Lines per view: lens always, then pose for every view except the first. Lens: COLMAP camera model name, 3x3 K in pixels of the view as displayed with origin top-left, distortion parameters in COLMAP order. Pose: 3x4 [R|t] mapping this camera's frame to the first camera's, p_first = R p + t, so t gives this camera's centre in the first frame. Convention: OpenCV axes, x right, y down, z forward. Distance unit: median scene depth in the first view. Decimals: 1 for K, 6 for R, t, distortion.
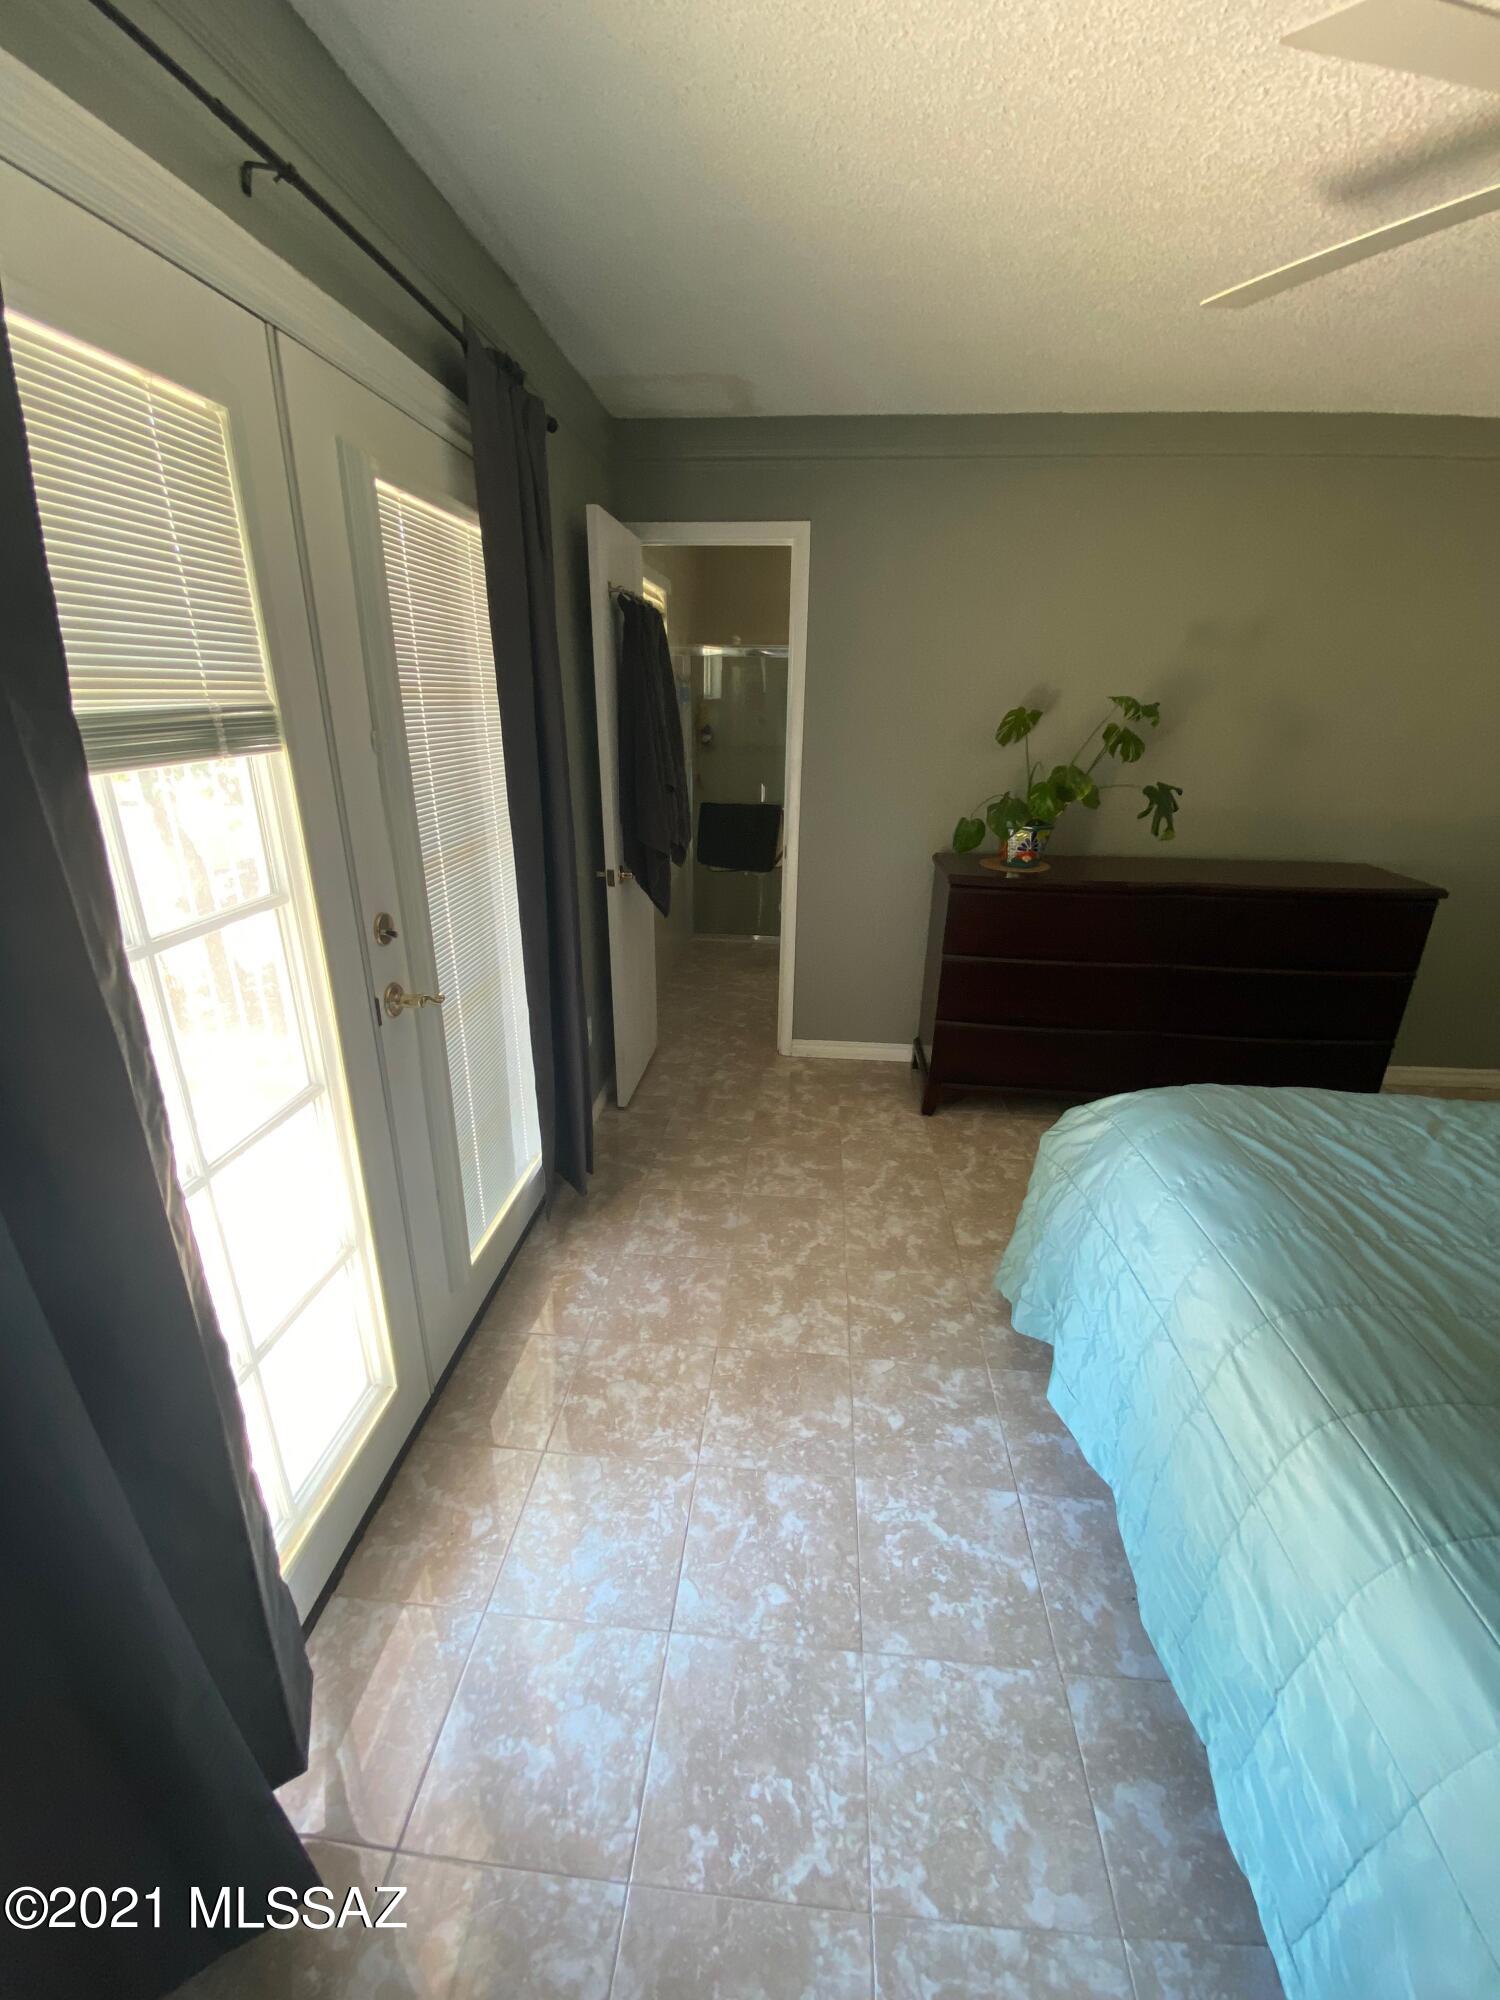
lens RADIAL K [[813.4, 0, 738.8], [0, 813.4, 997.4], [0, 0, 1]] dist [0.041853, -0.034756]
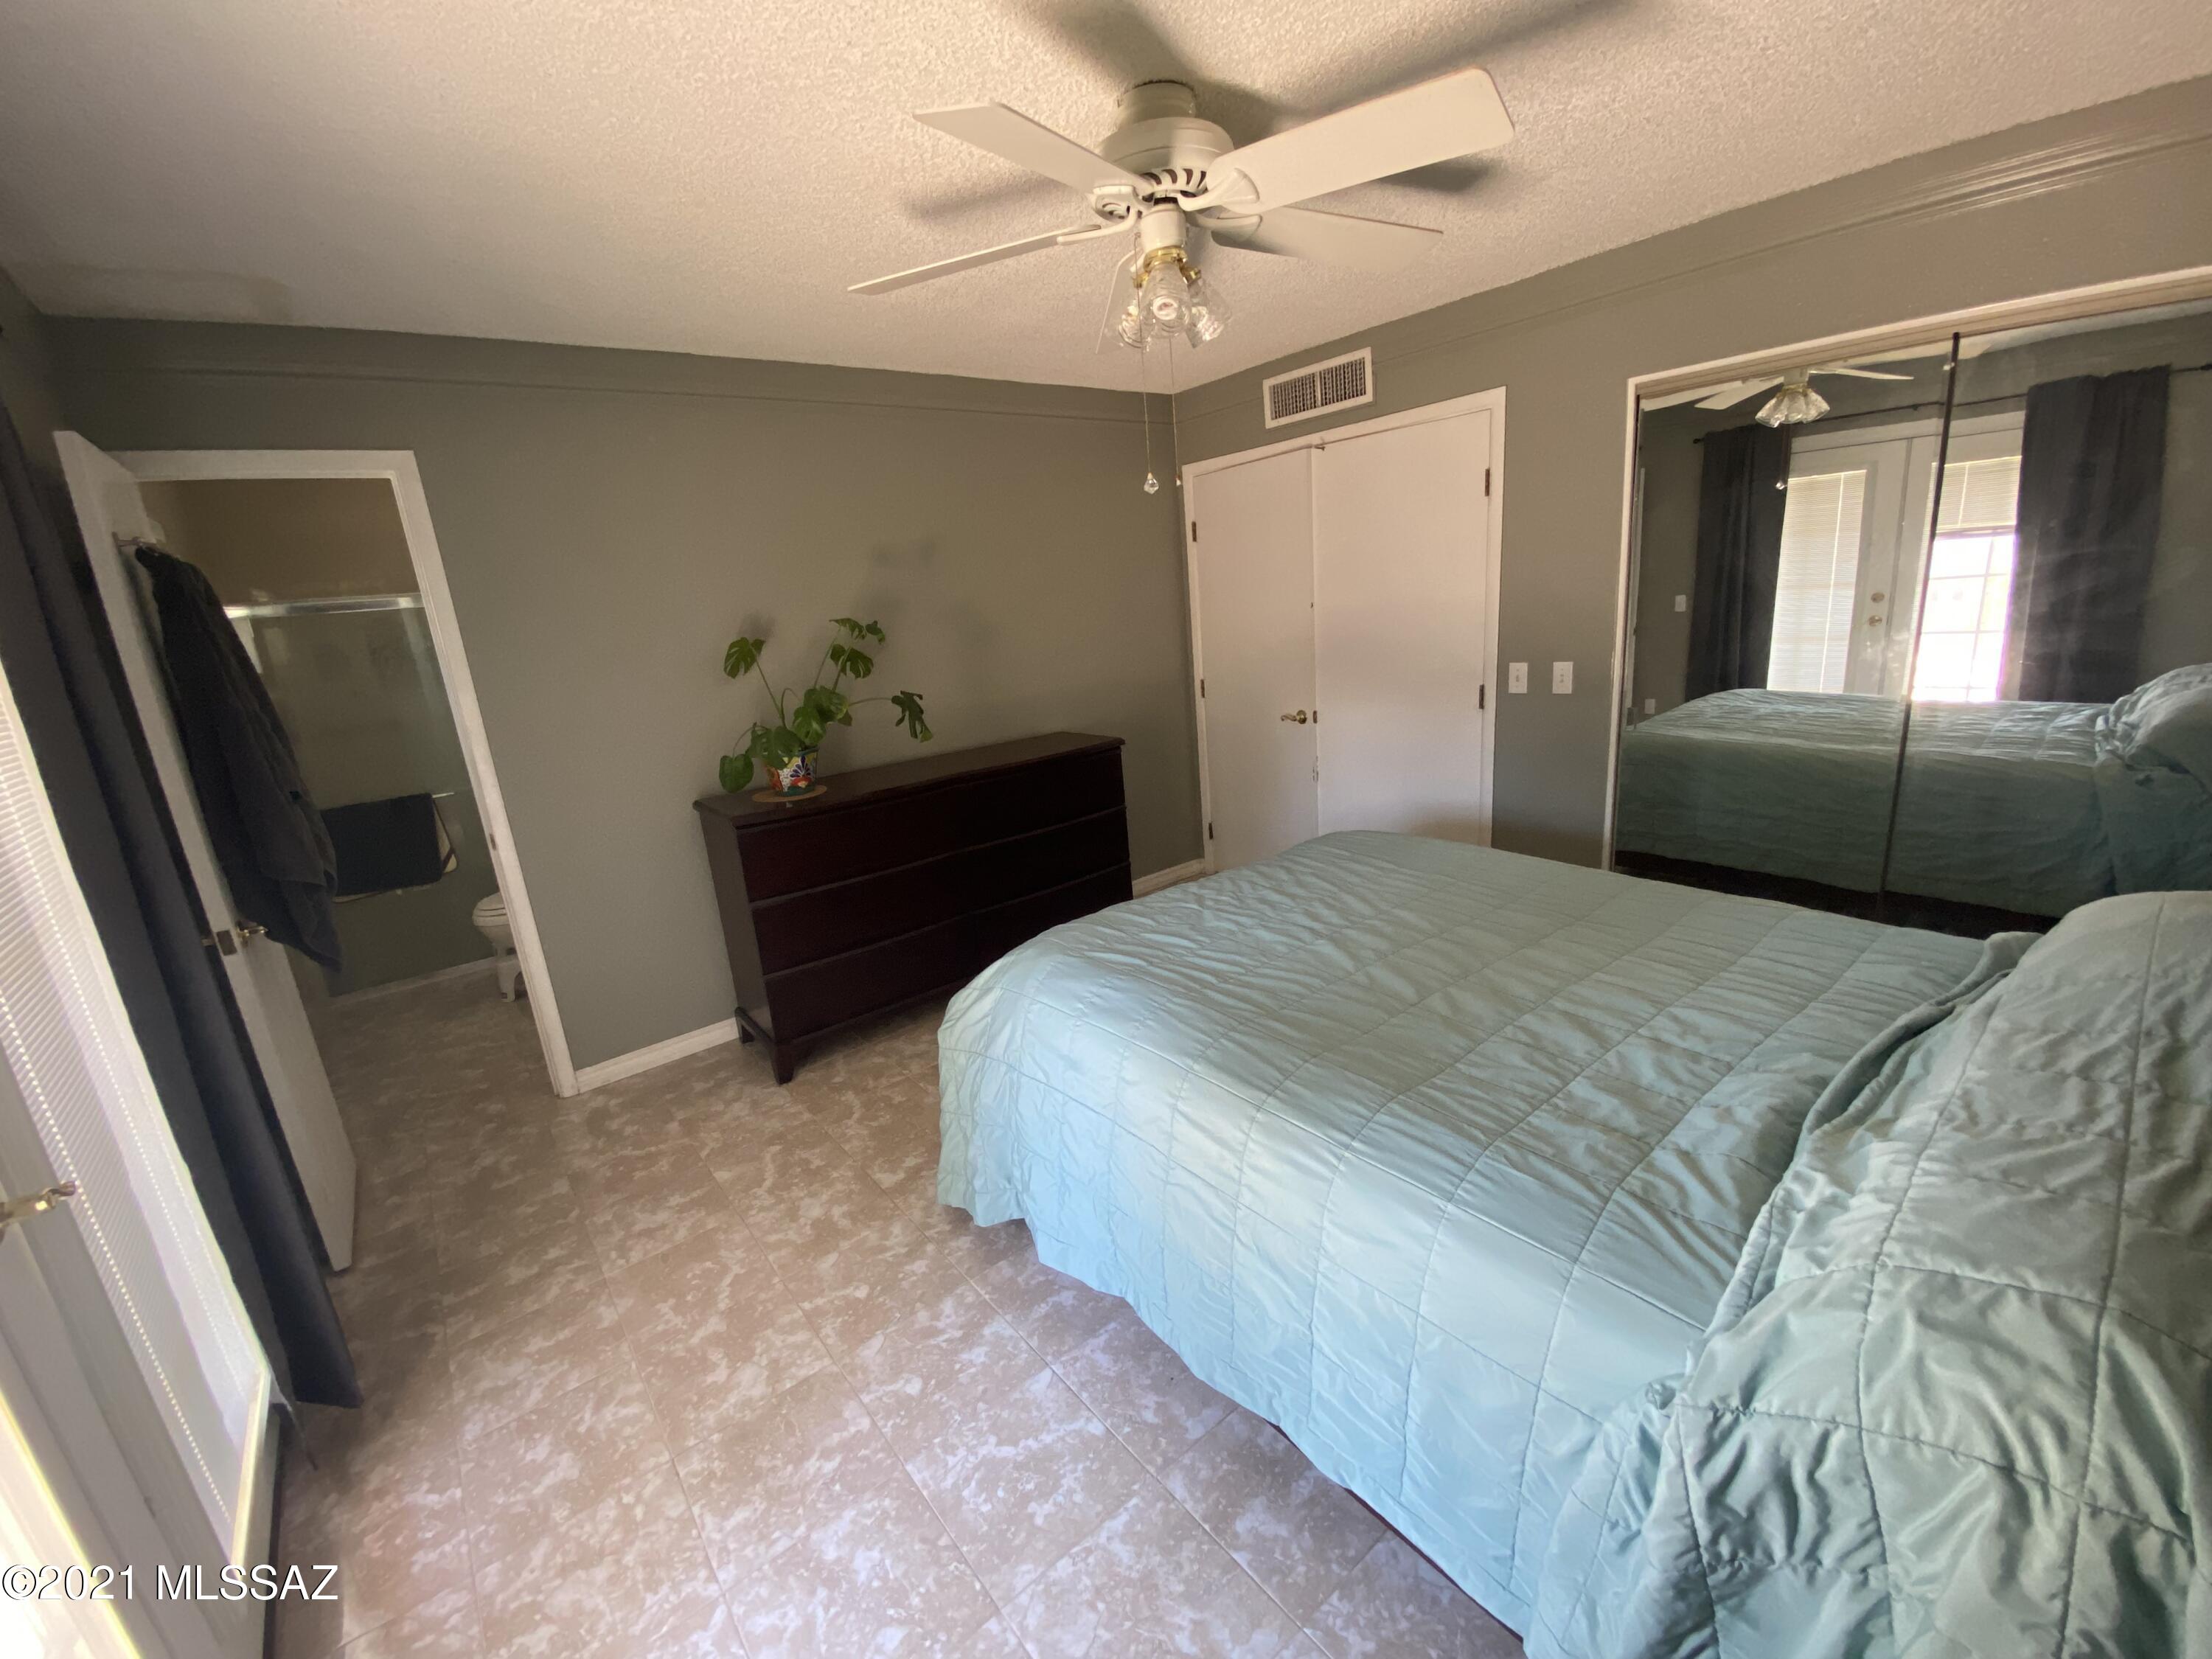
lens RADIAL K [[896.5, 0, 1107.1], [0, 896.5, 824.1], [0, 0, 1]] dist [0.027652, -0.024193]
pose [[0.723096, -0.245489, 0.645653, -0.119669], [0.328675, 0.944400, -0.009020, 0.004266], [-0.607541, 0.218732, 0.763578, -0.026667]]
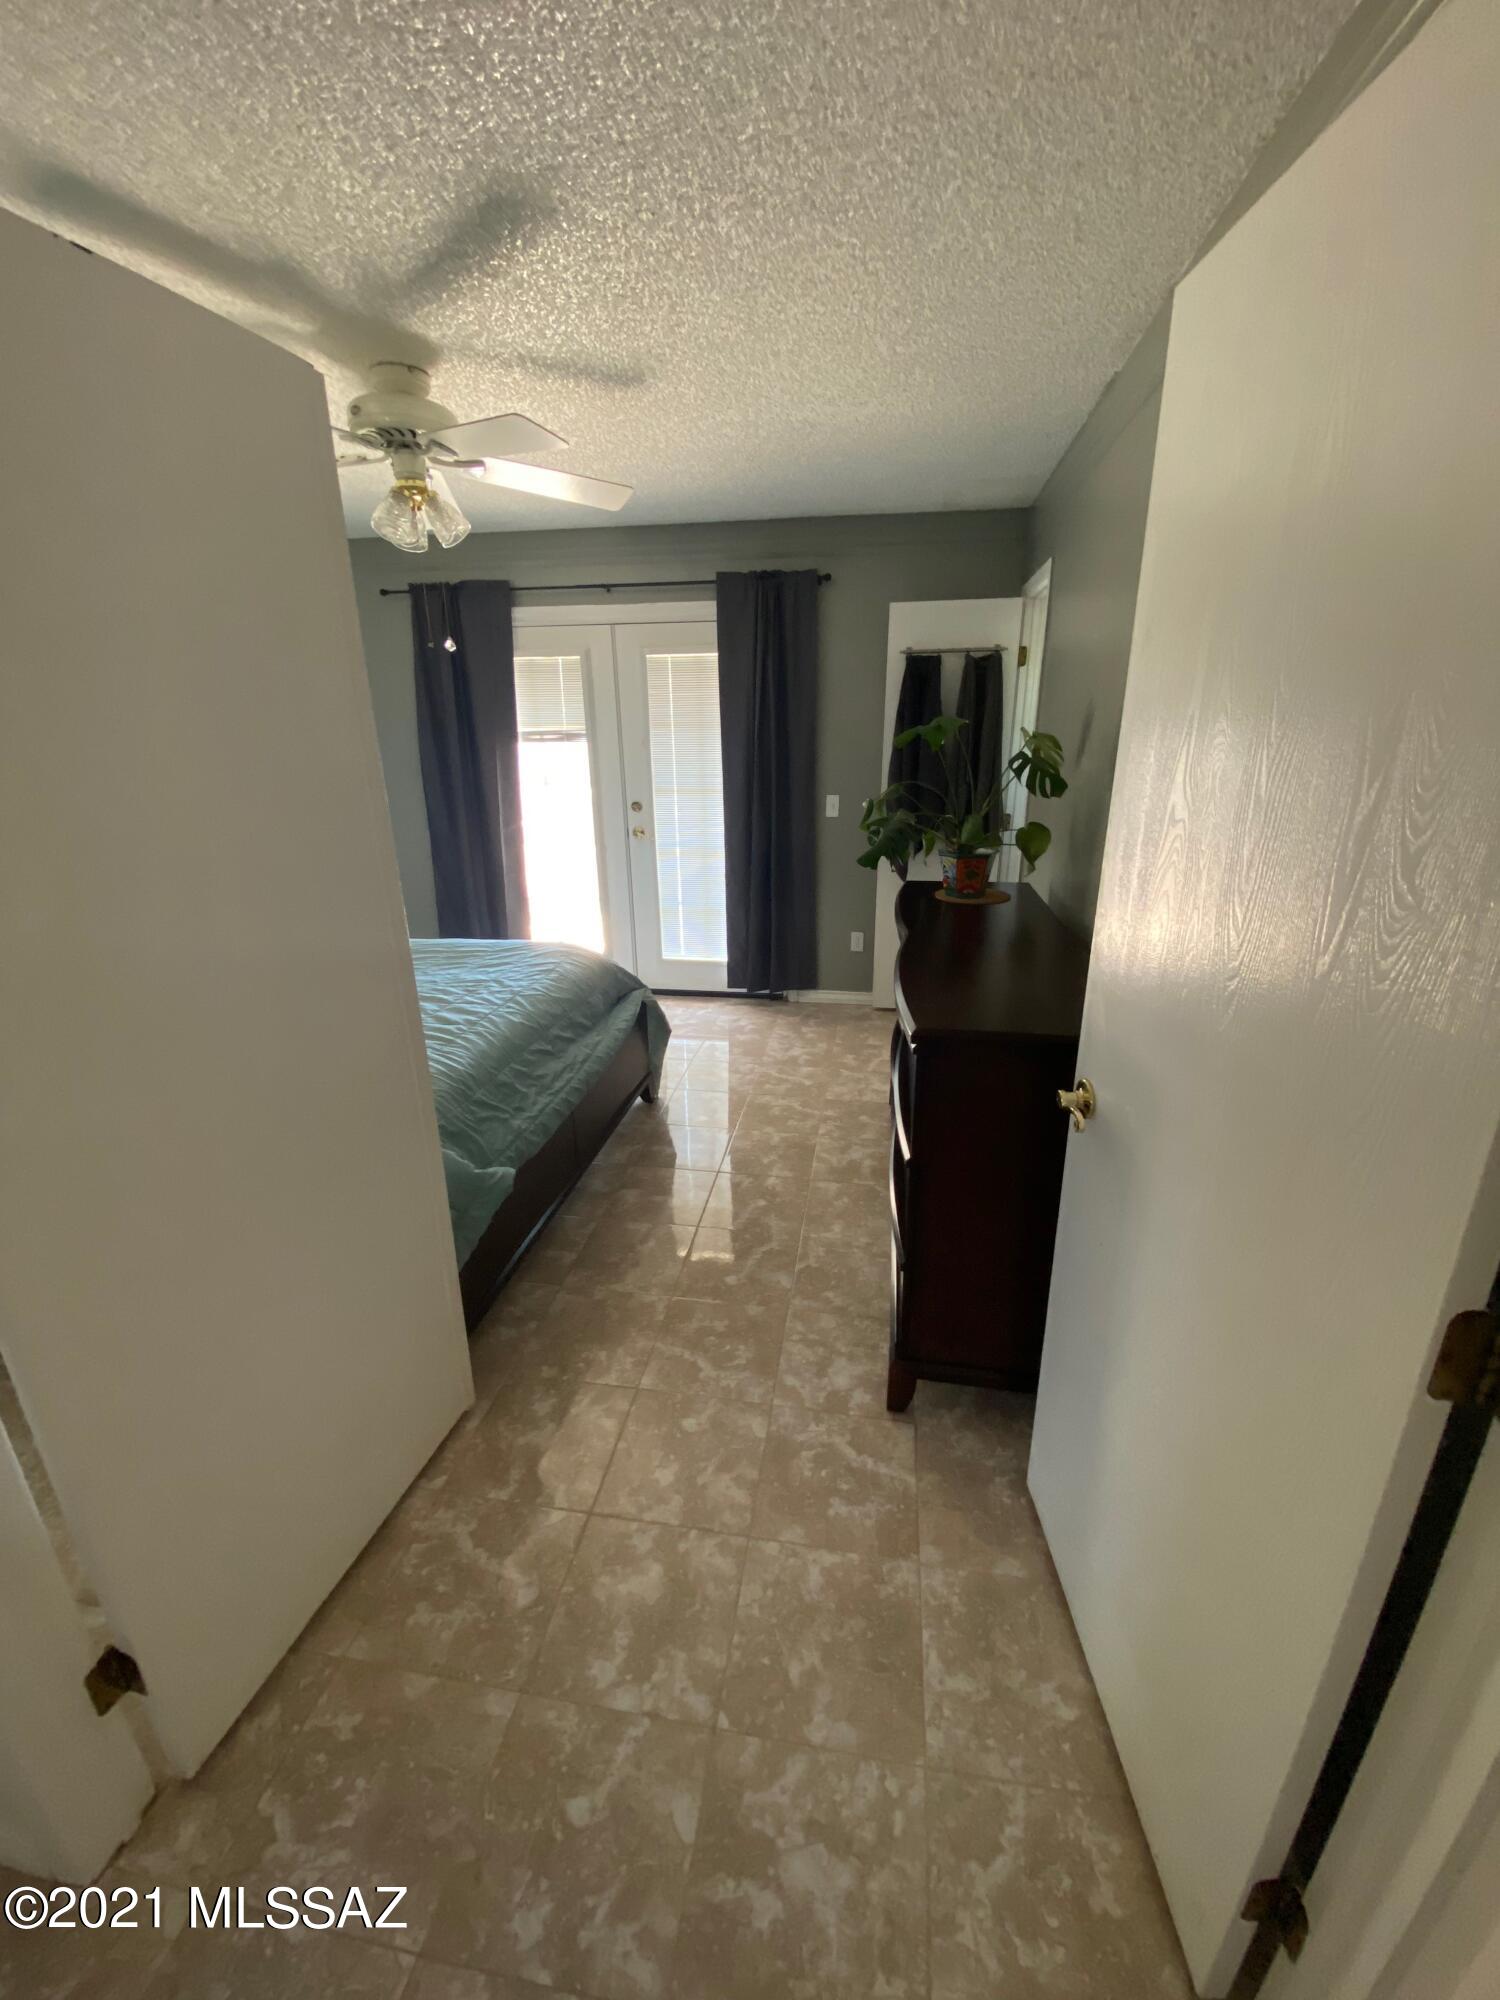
lens RADIAL K [[810.6, 0, 750.0], [0, 810.6, 1000.0], [0, 0, 1]] dist [0.027652, -0.024193]
pose [[-0.070697, 0.317975, -0.945460, 1.850602], [-0.340346, 0.883263, 0.322507, -0.403669], [0.937639, 0.344584, 0.045778, 1.080019]]
